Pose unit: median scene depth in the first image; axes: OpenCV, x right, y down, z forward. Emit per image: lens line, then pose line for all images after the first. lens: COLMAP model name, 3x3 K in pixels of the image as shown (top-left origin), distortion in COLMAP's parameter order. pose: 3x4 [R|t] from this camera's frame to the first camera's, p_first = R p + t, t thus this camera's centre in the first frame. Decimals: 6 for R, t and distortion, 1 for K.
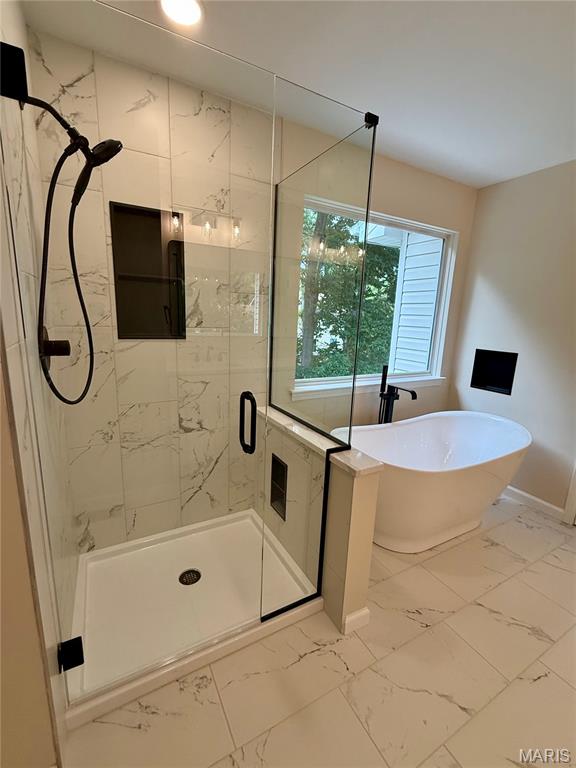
lens RADIAL K [[334.8, 0, 288.1], [0, 334.8, 385.0], [0, 0, 1]] dist [-0.003107, -0.000032]
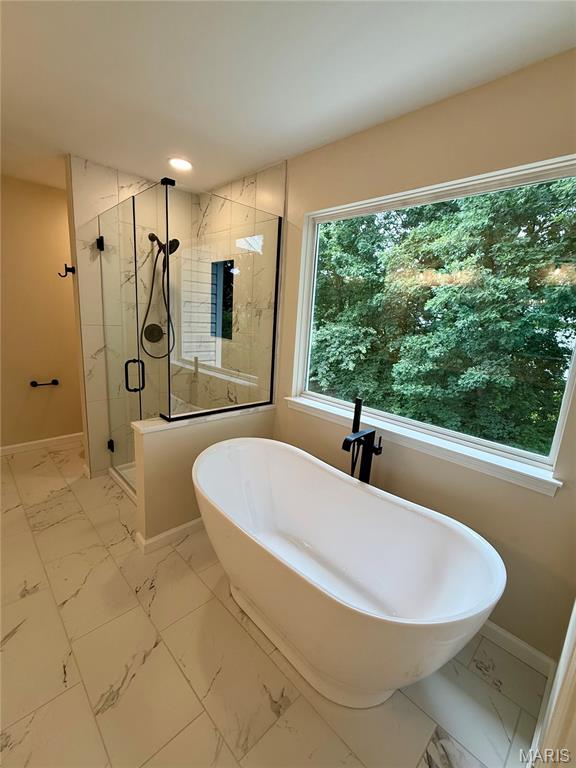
lens RADIAL K [[334.8, 0, 288.9], [0, 334.8, 382.8], [0, 0, 1]] dist [-0.003107, -0.000032]
pose [[0.262944, 0.176796, -0.948474, 1.254571], [-0.246421, 0.962769, 0.111145, -0.181323], [0.932811, 0.204499, 0.296721, 0.833091]]
